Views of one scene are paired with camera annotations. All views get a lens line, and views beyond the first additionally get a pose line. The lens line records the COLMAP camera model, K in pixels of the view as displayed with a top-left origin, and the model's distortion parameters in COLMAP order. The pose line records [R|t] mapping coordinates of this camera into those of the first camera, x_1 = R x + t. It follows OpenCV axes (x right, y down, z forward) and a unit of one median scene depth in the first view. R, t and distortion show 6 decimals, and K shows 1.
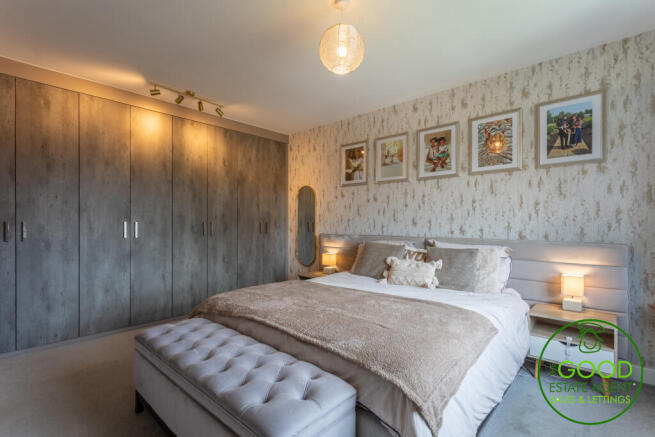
lens RADIAL K [[313.9, 0, 328.7], [0, 313.9, 219.1], [0, 0, 1]] dist [0.004174, 0.000878]
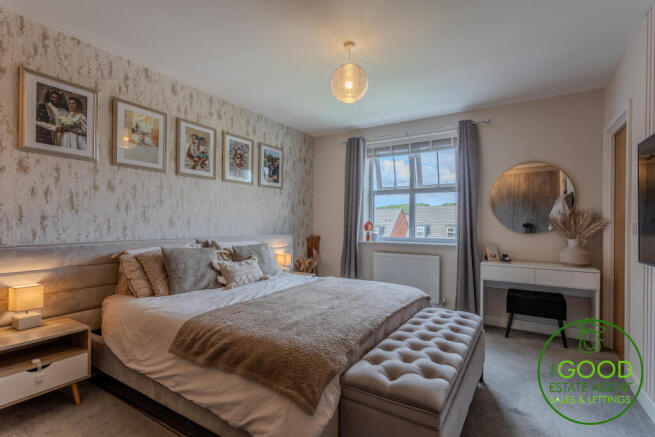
lens RADIAL K [[313.9, 0, 328.7], [0, 313.9, 222.8], [0, 0, 1]] dist [0.004174, 0.000878]
pose [[-0.177750, 0.009734, 0.984027, -0.660644], [-0.004626, 0.999932, -0.010727, 0.018540], [-0.984065, -0.006459, -0.177693, 0.750780]]
